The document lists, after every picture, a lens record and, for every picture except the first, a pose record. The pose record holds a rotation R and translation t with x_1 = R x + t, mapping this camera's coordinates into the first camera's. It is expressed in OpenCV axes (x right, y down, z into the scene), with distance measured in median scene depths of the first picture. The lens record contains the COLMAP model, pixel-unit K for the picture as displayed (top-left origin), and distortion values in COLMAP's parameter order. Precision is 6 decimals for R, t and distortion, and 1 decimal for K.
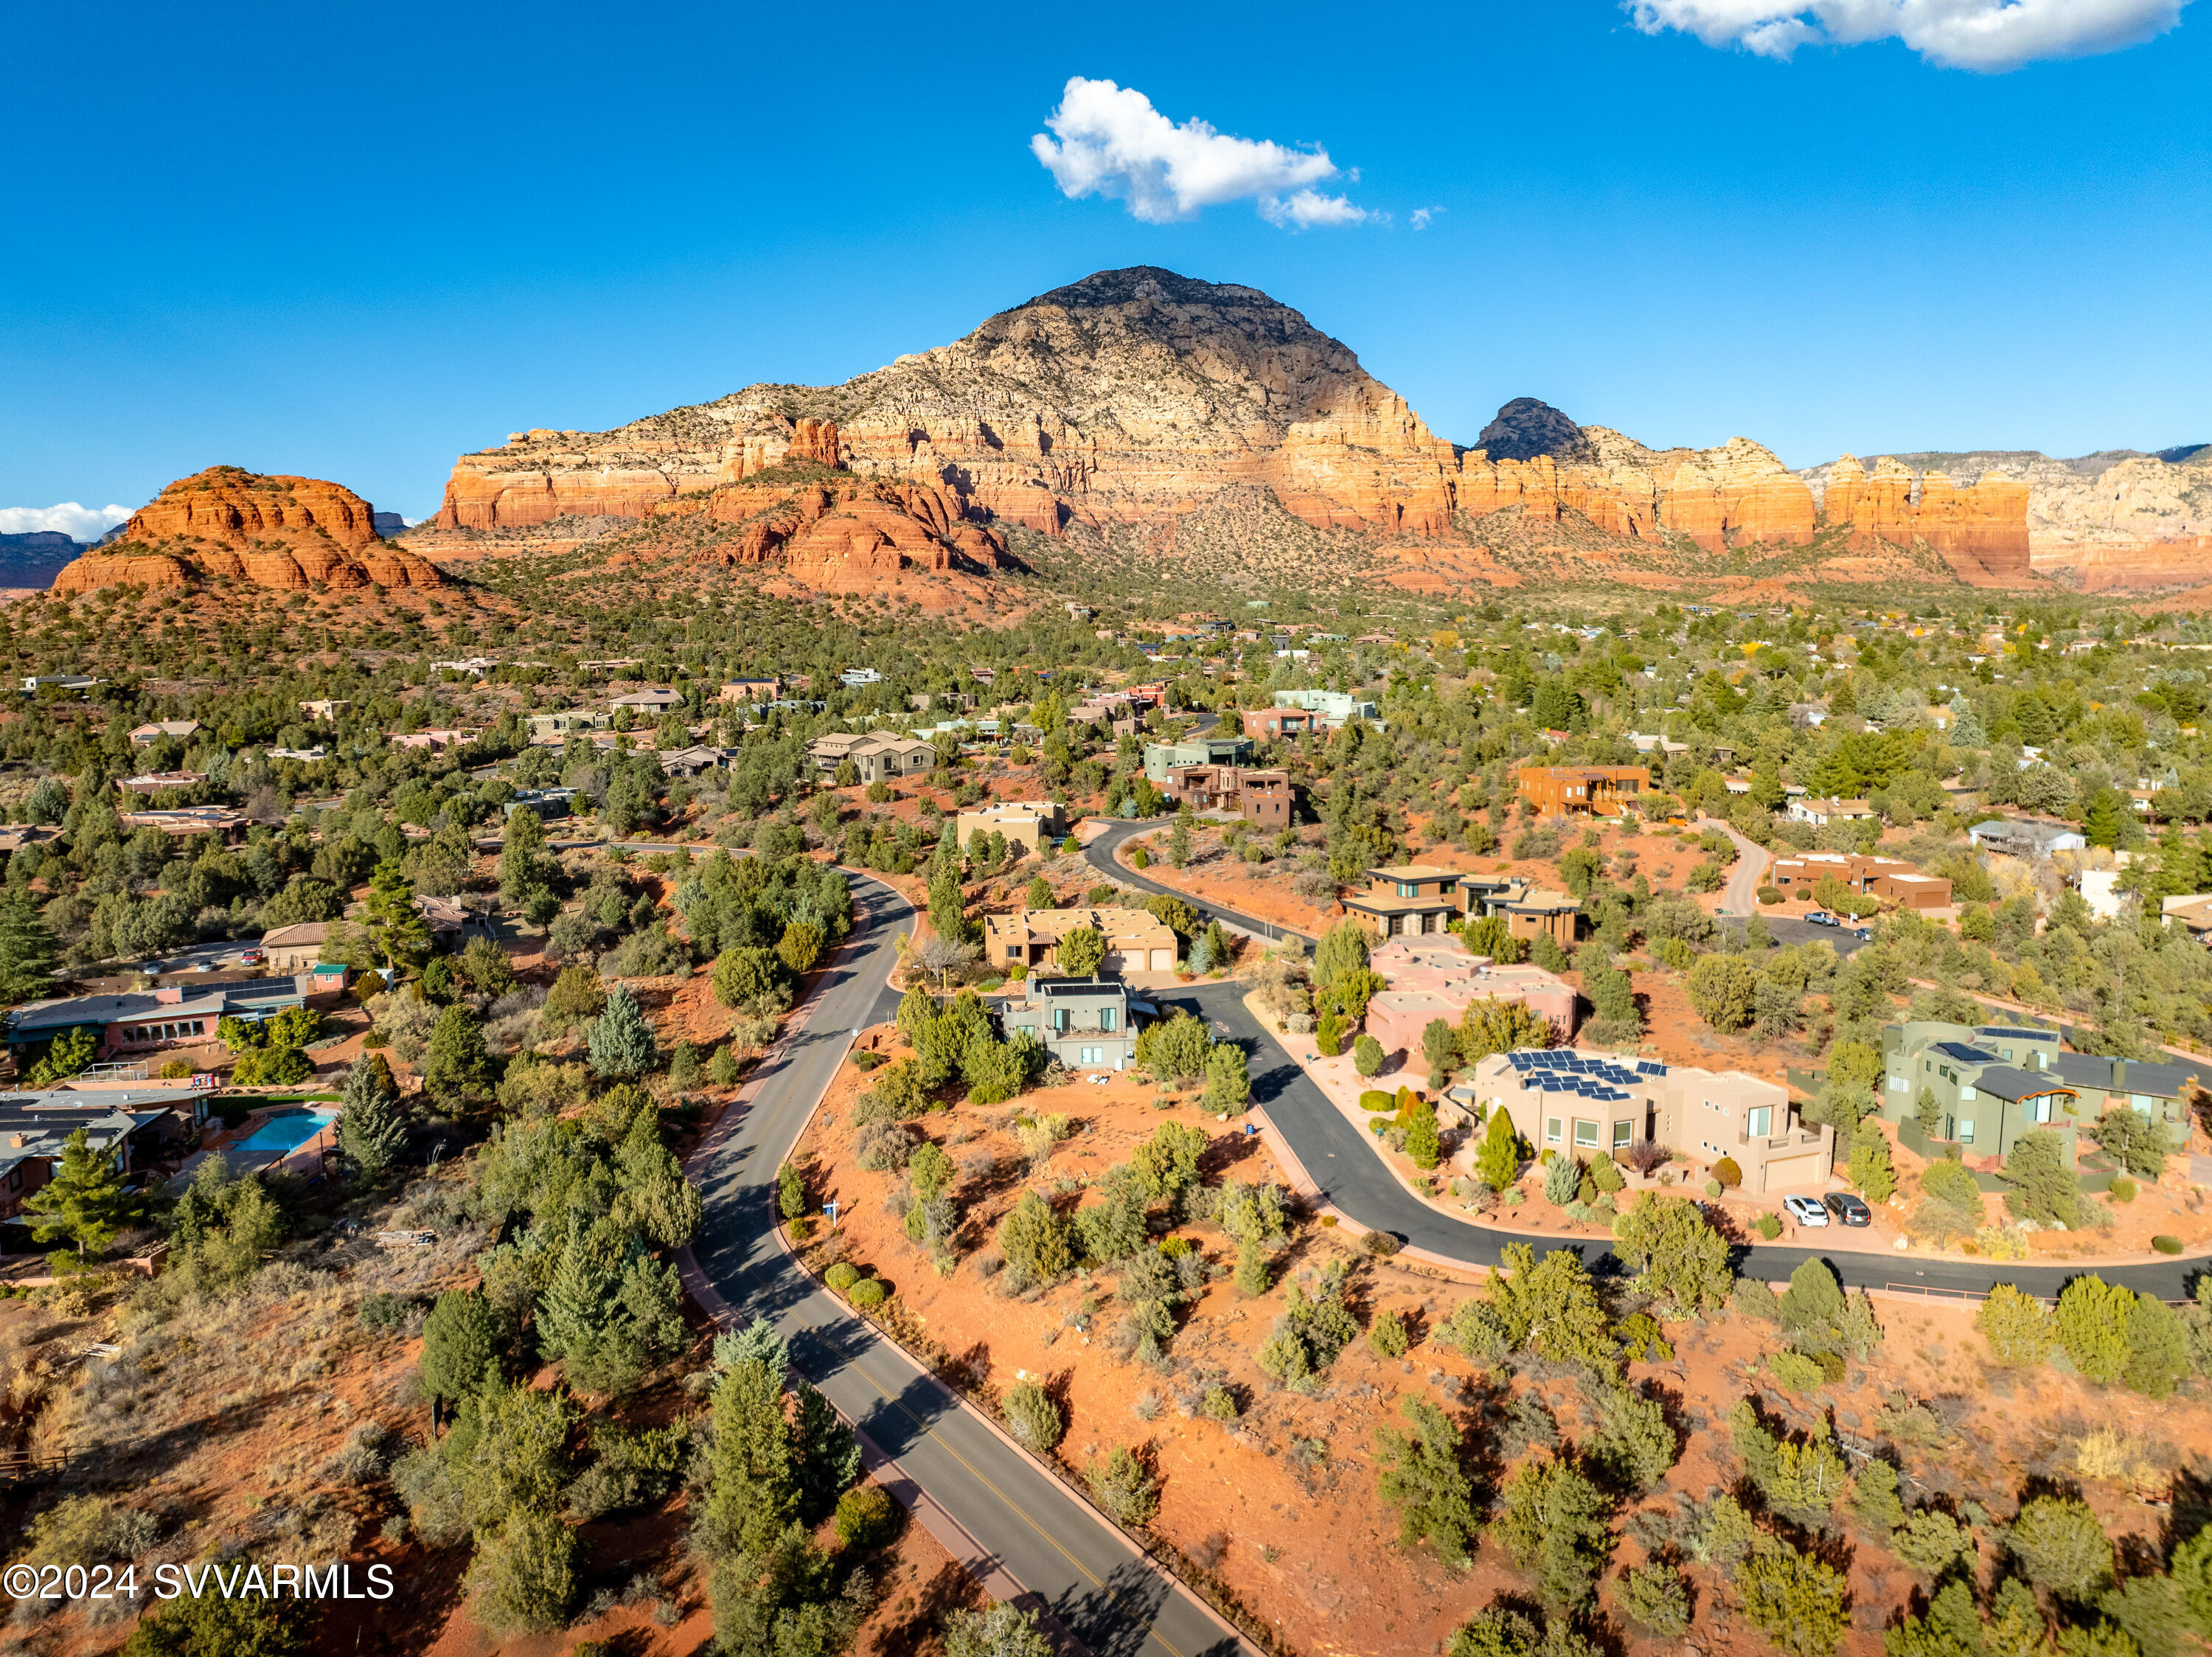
lens RADIAL K [[1552.0, 0, 1103.6], [0, 1552.0, 813.0], [0, 0, 1]] dist [-0.048209, 0.006910]
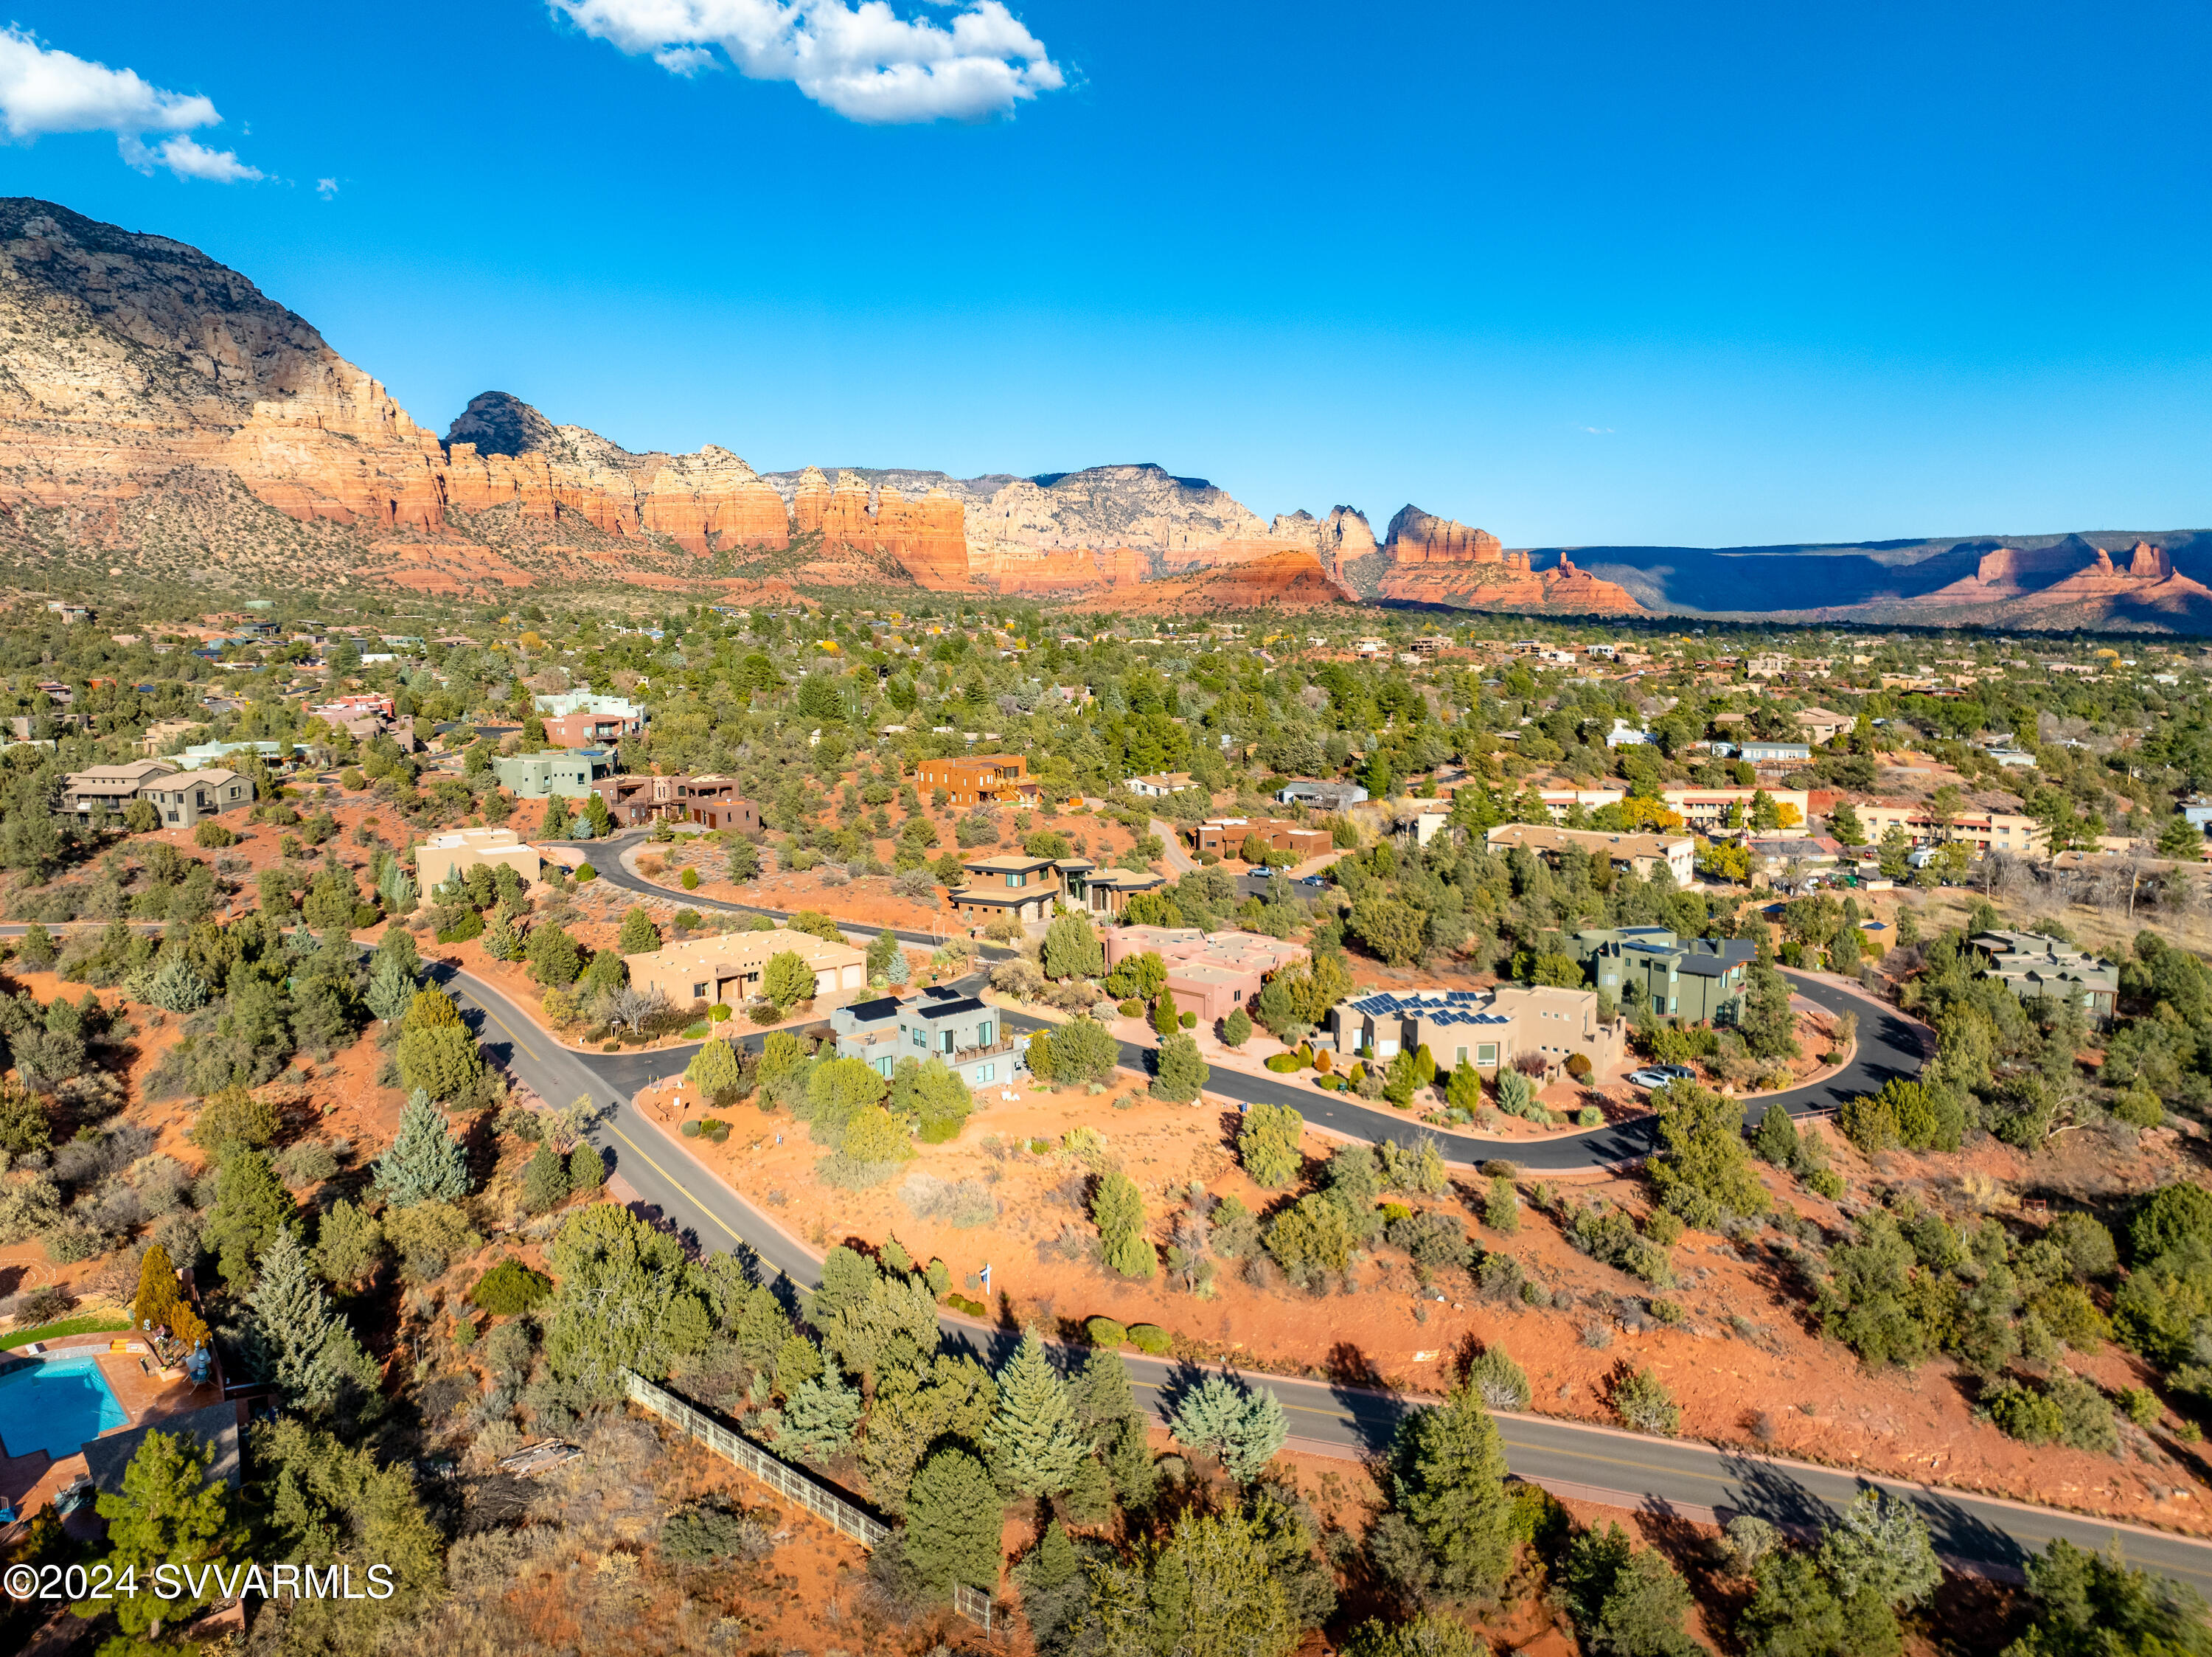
lens RADIAL K [[1552.0, 0, 1095.6], [0, 1552.0, 823.1], [0, 0, 1]] dist [-0.048209, 0.006910]
pose [[0.797453, -0.076509, 0.598511, -0.067269], [0.073160, 0.996870, 0.029954, -0.002653], [-0.598929, 0.019901, 0.800554, 0.025818]]
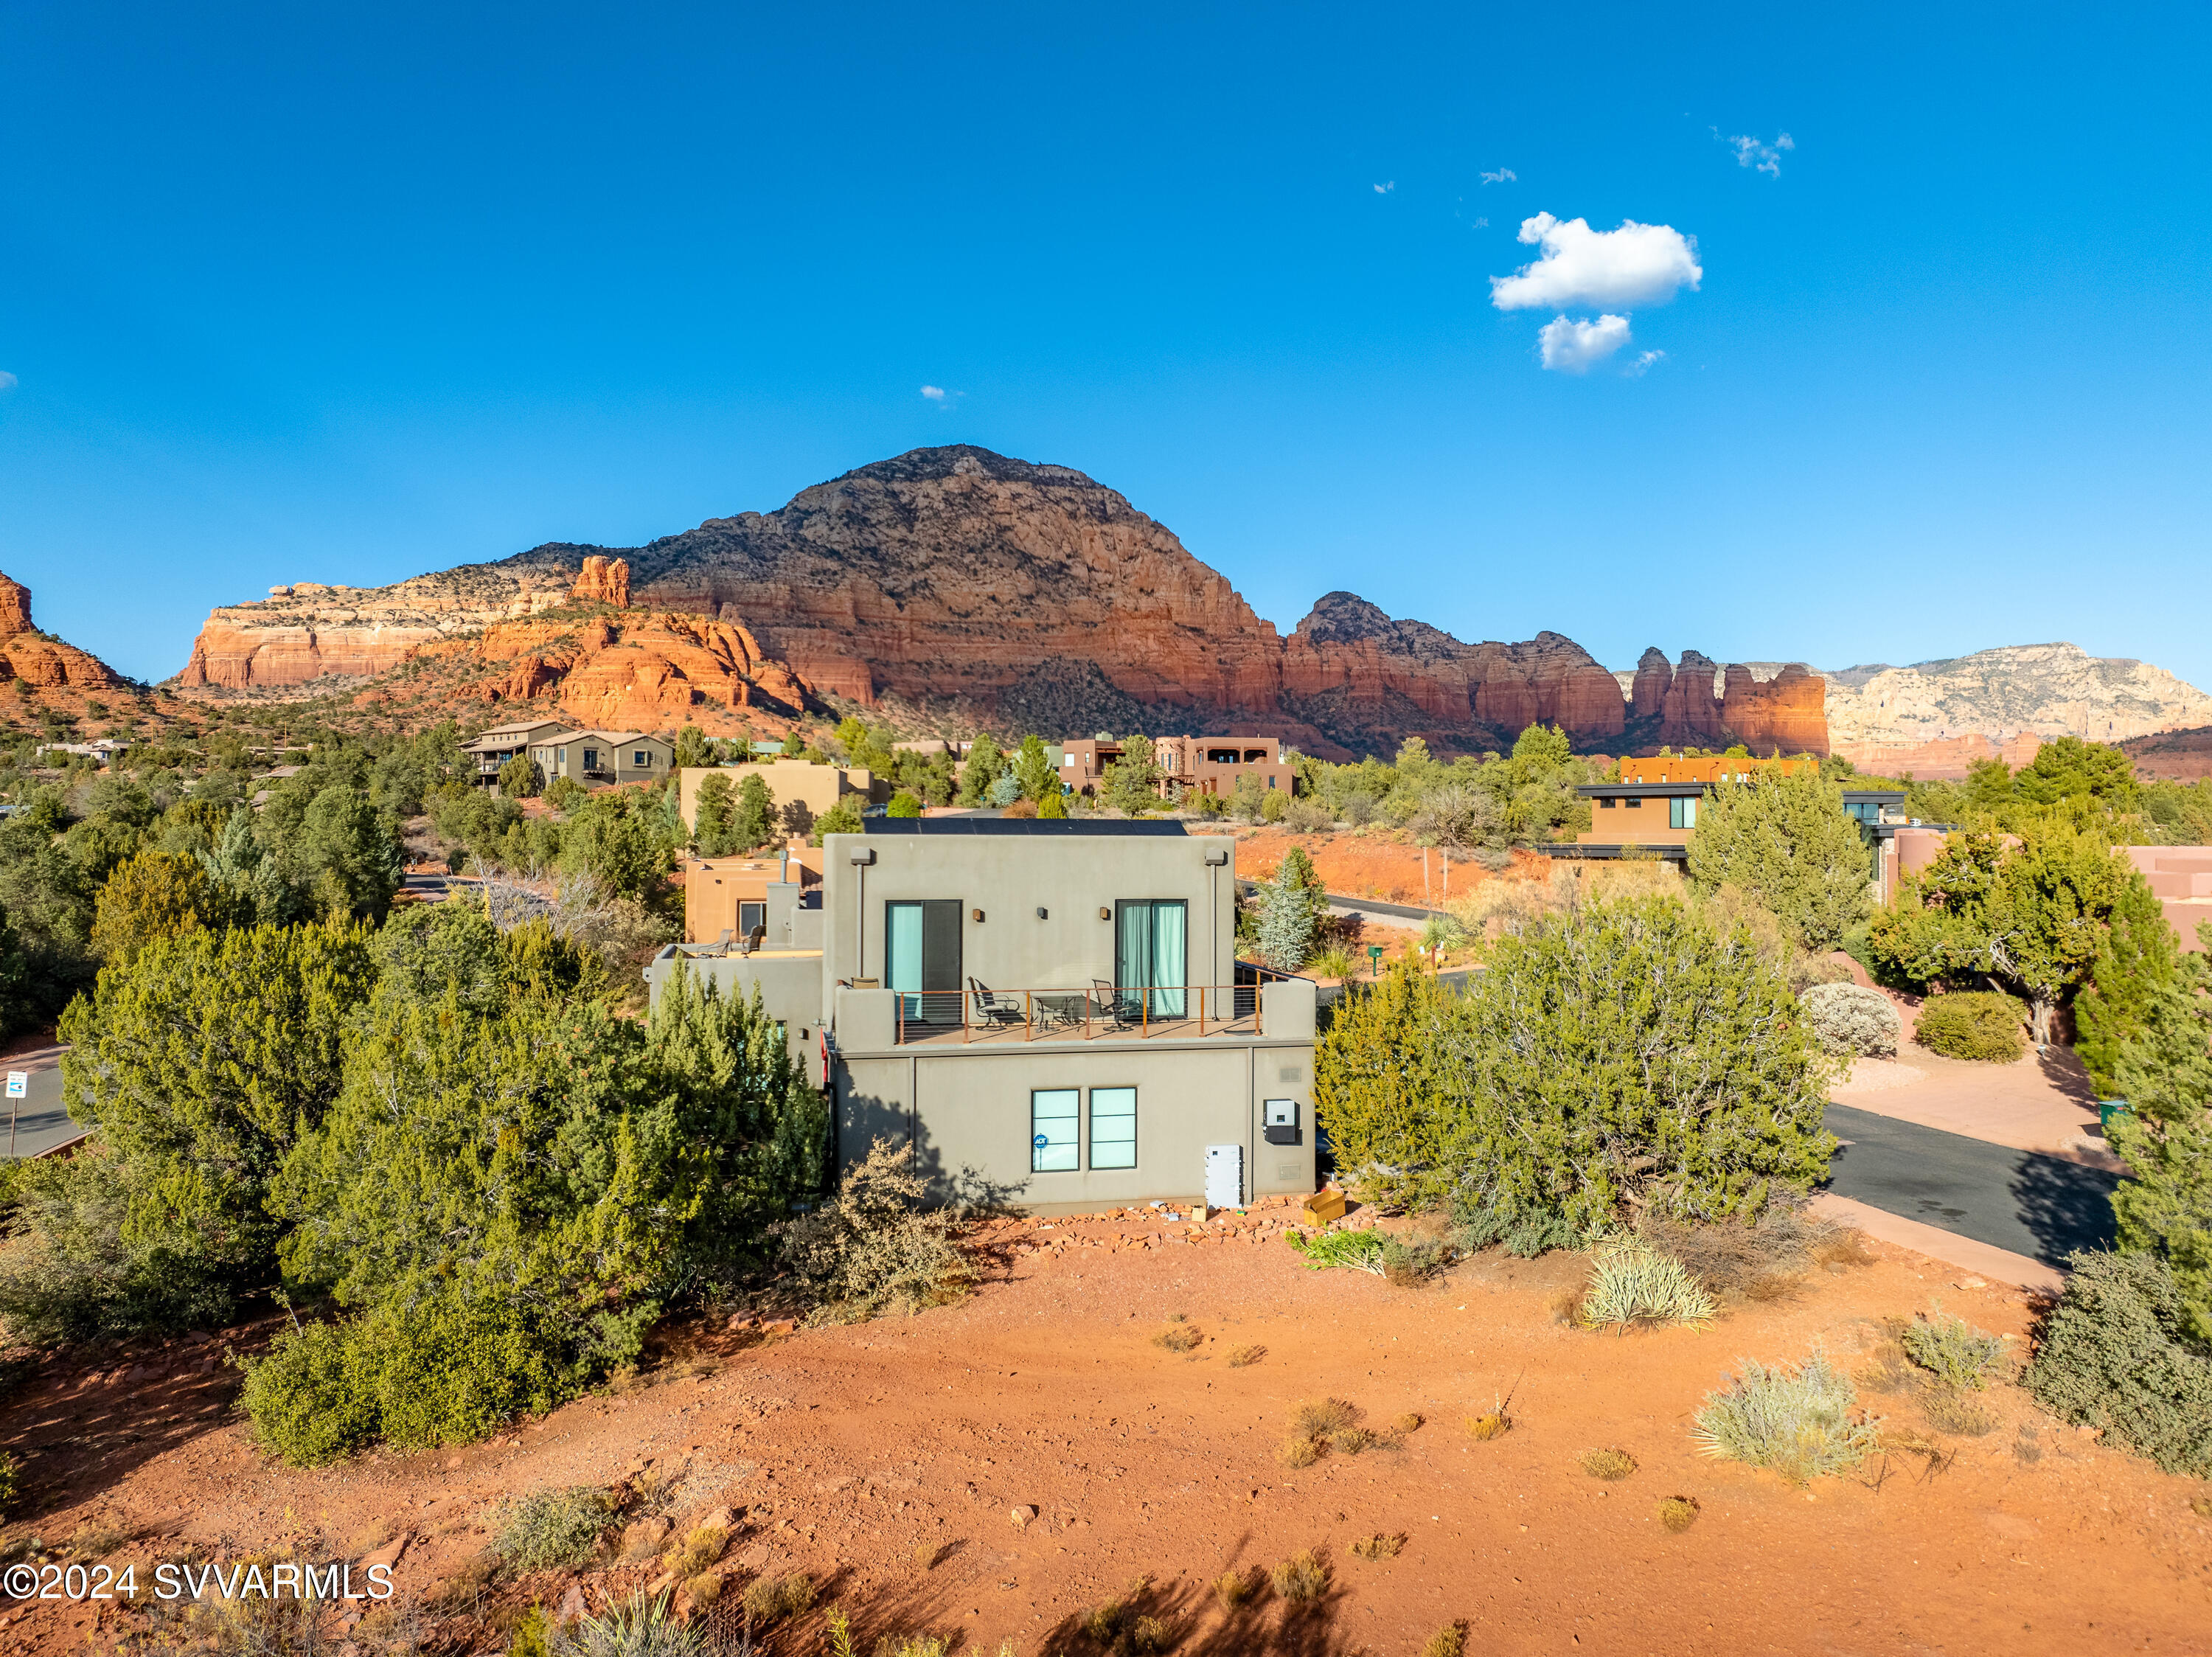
lens RADIAL K [[1552.0, 0, 1106.8], [0, 1552.0, 823.5], [0, 0, 1]] dist [-0.048209, 0.006910]
pose [[0.992464, 0.008401, 0.122252, -0.003694], [0.006889, 0.992245, -0.124107, 0.018841], [-0.122346, 0.124014, 0.984709, 0.106773]]
